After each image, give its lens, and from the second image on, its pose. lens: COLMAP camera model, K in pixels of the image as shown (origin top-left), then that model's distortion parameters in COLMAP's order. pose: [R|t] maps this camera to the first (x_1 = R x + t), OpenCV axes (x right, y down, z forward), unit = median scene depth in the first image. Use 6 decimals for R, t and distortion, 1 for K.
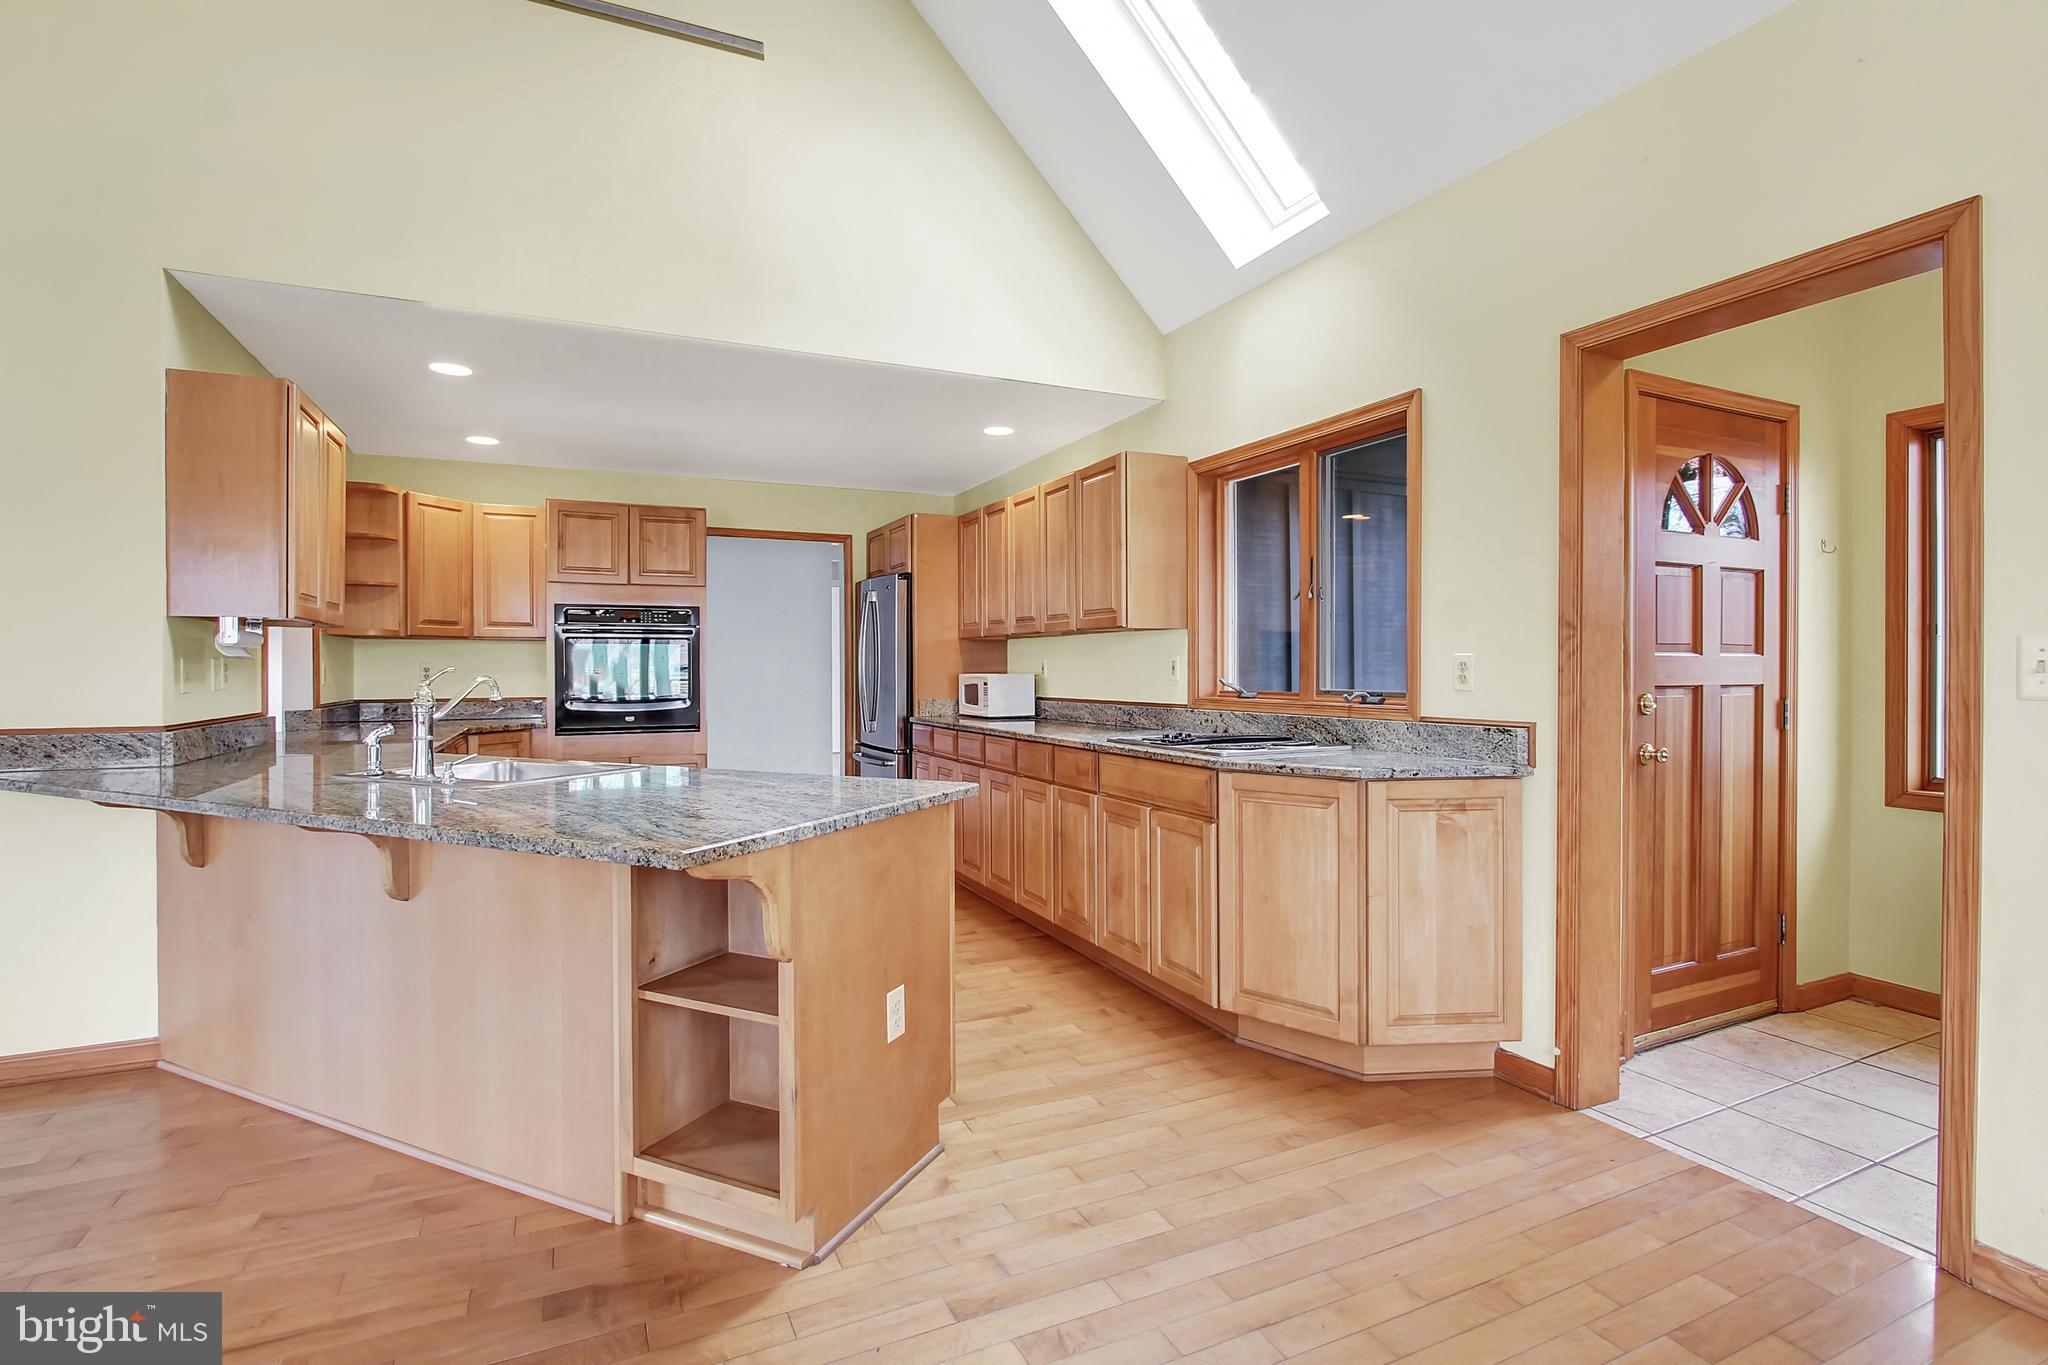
lens RADIAL K [[971.2, 0, 1070.0], [0, 971.2, 674.7], [0, 0, 1]] dist [-0.012025, -0.000652]
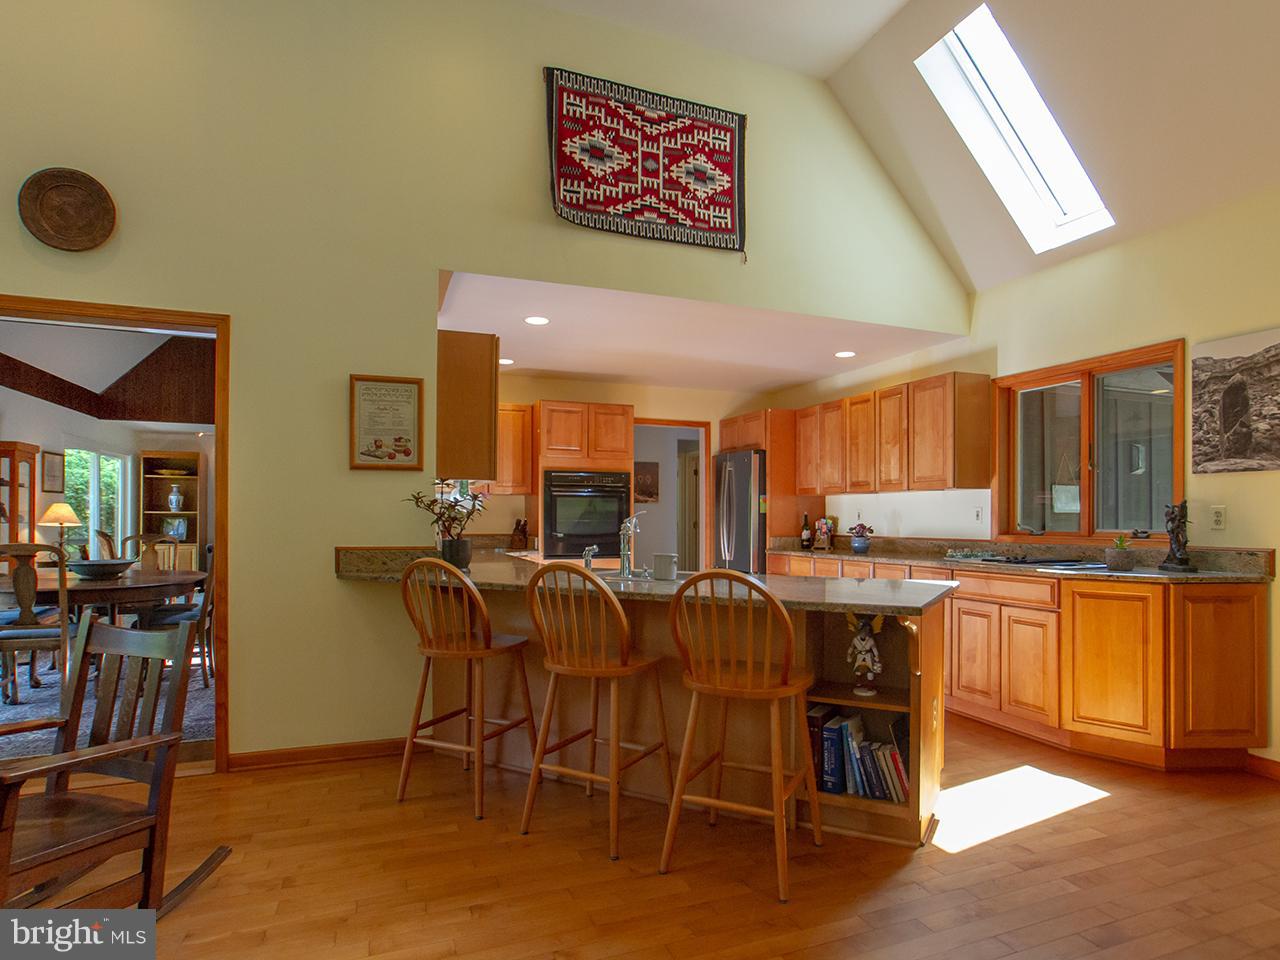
lens RADIAL K [[756.0, 0, 714.0], [0, 756.0, 520.2], [0, 0, 1]] dist [-0.035016, 0.000838]
pose [[0.999483, 0.005789, -0.031614, -0.274794], [-0.005906, 0.999976, -0.003612, 0.007695], [0.031593, 0.003797, 0.999494, -0.176983]]
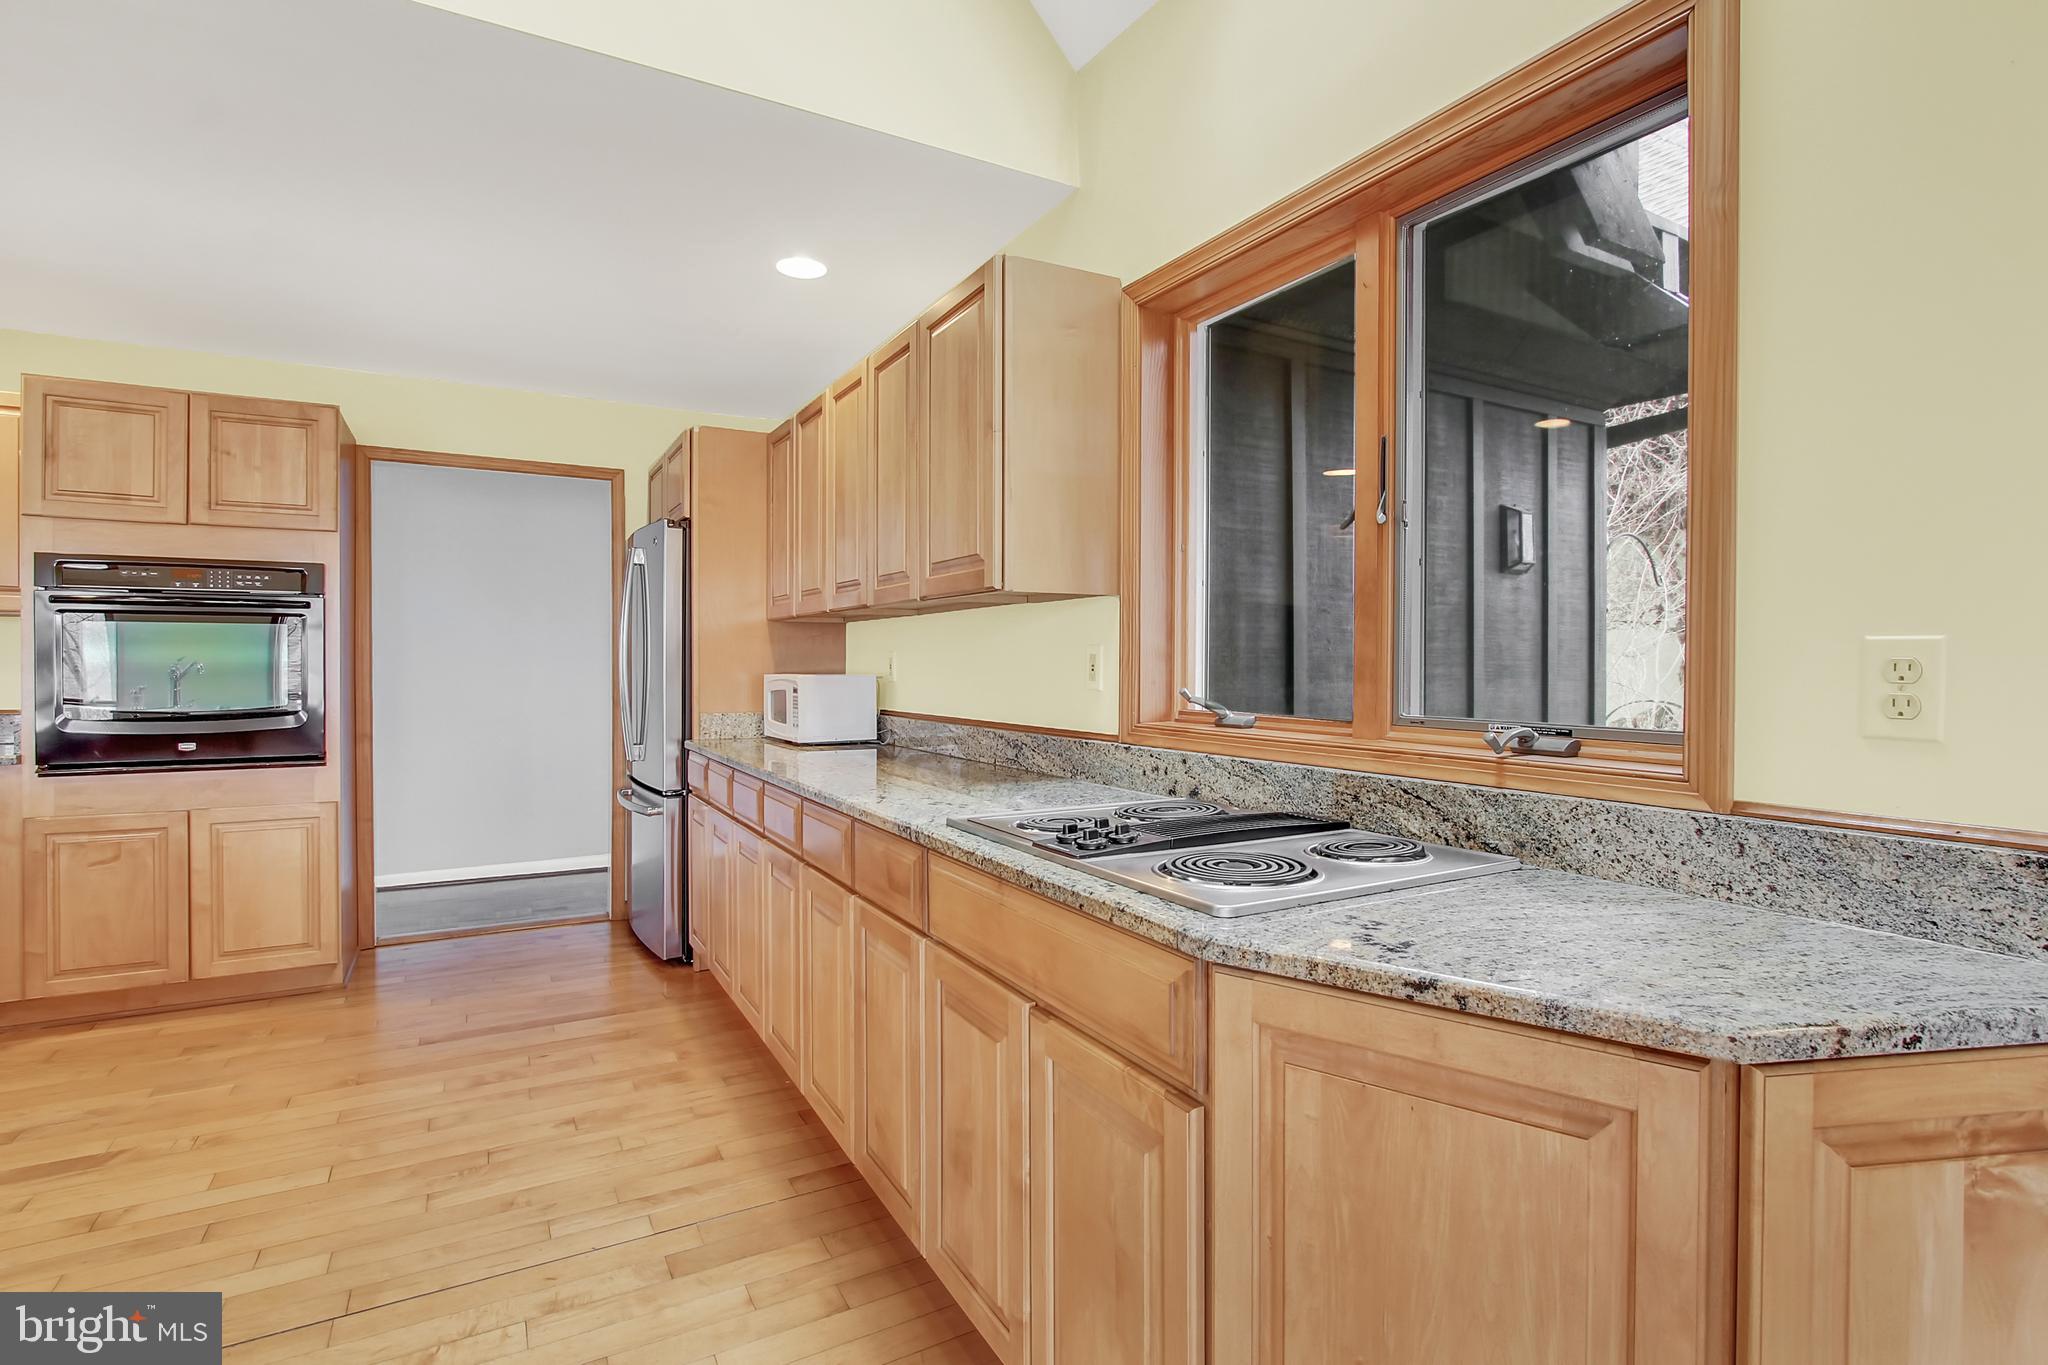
lens RADIAL K [[964.3, 0, 1025.1], [0, 964.3, 676.1], [0, 0, 1]] dist [-0.002874, -0.000357]
pose [[0.999496, 0.004968, 0.031356, 0.053316], [-0.005094, 0.999979, 0.003964, -0.004185], [-0.031336, -0.004122, 0.999500, 0.472025]]
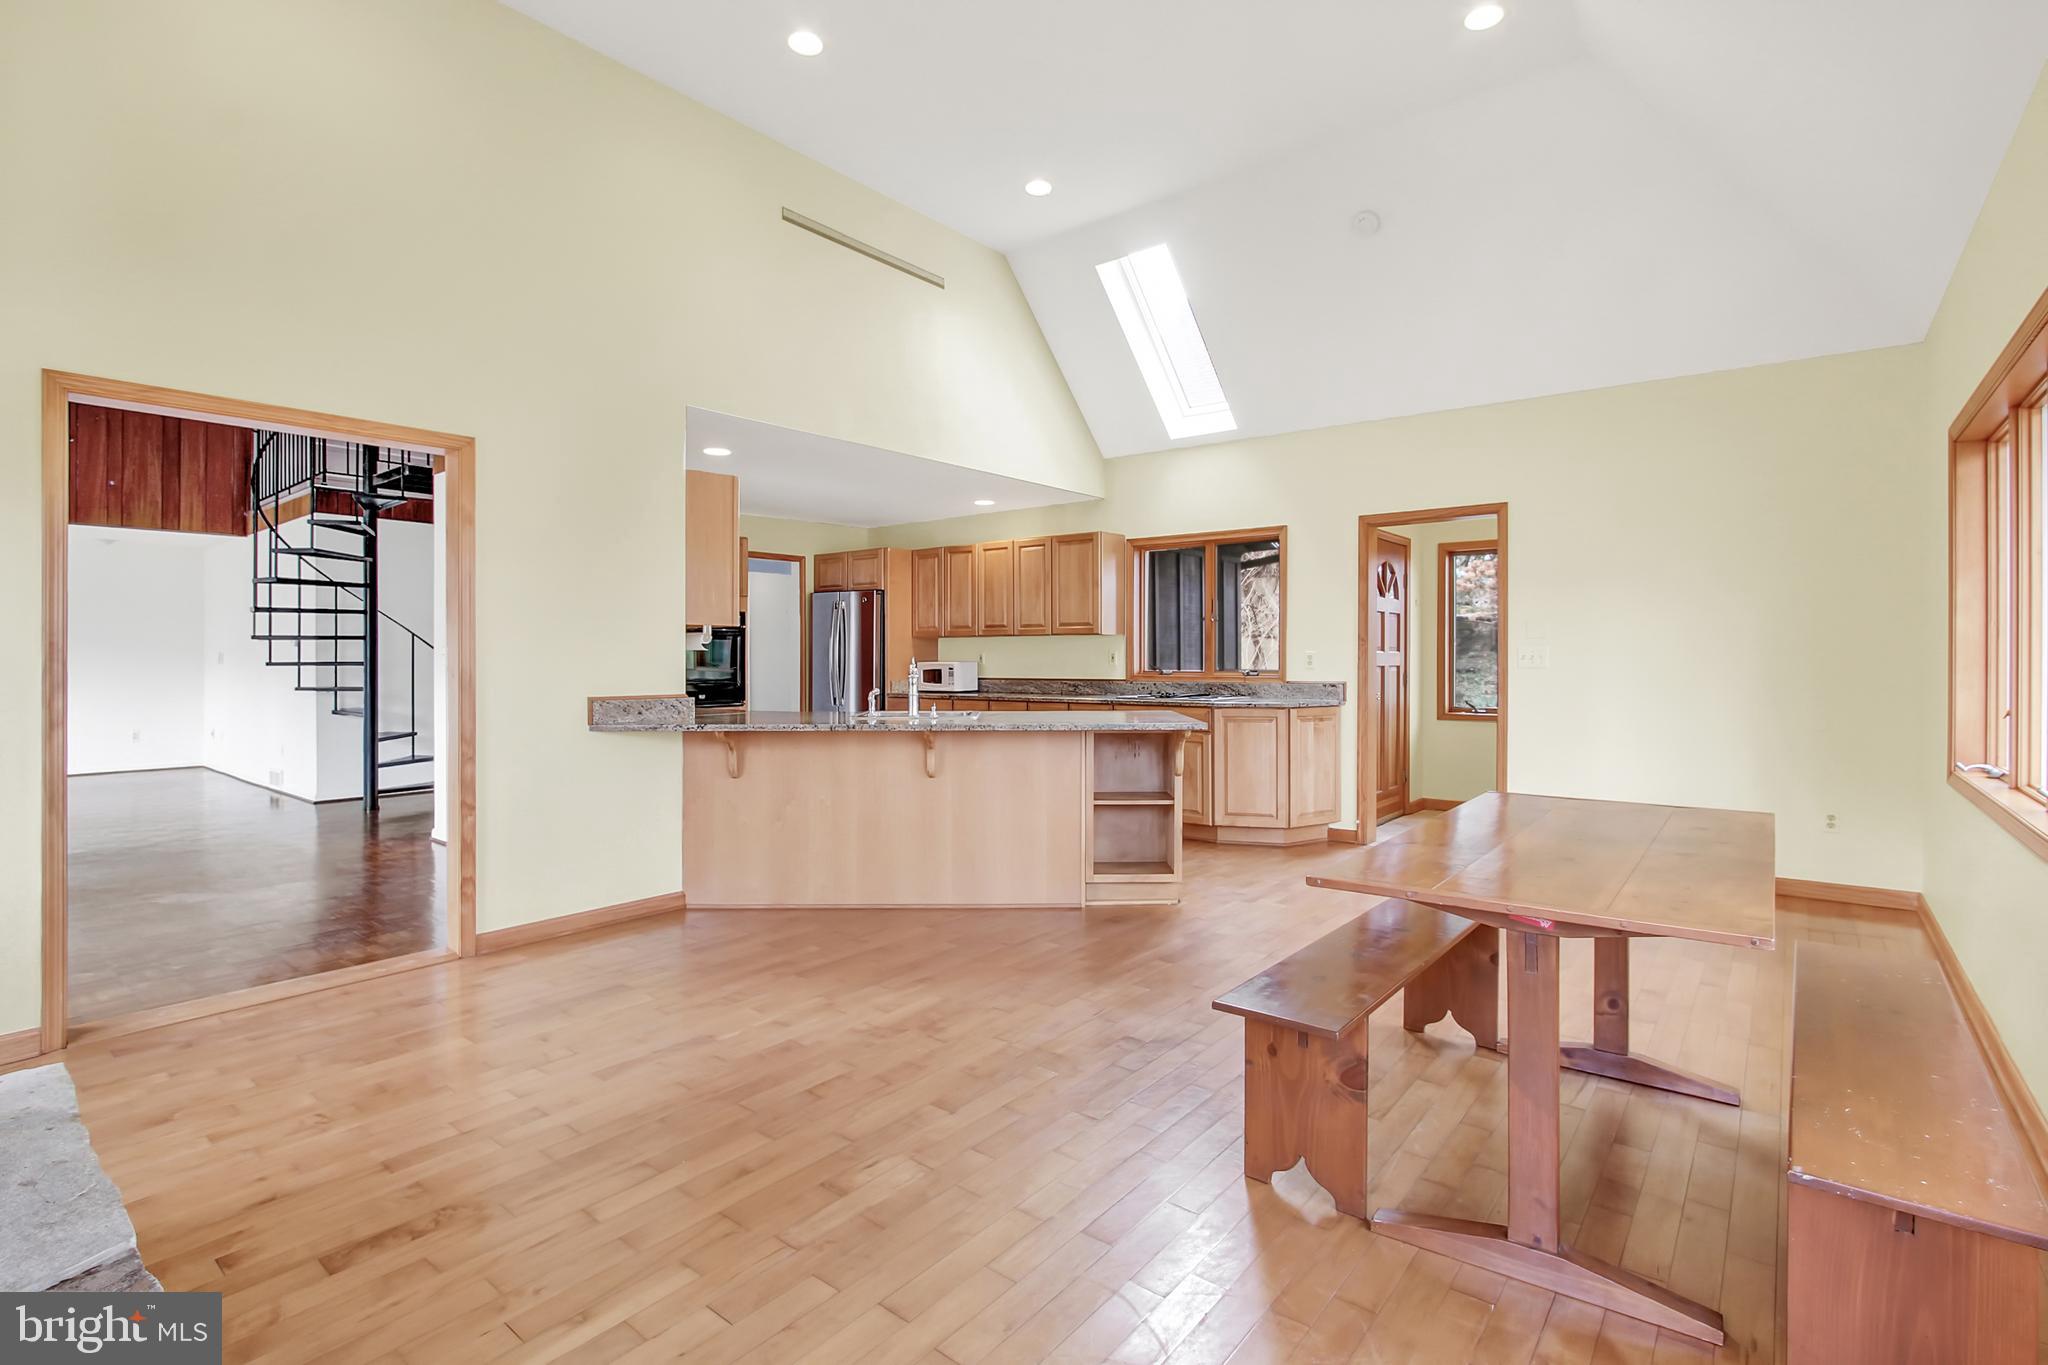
lens RADIAL K [[971.2, 0, 1070.0], [0, 971.2, 674.7], [0, 0, 1]] dist [-0.012025, -0.000652]
pose [[0.887783, -0.007802, 0.460196, -0.764001], [0.003566, 0.999943, 0.010073, 0.005206], [-0.460249, -0.007302, 0.887760, -0.486721]]
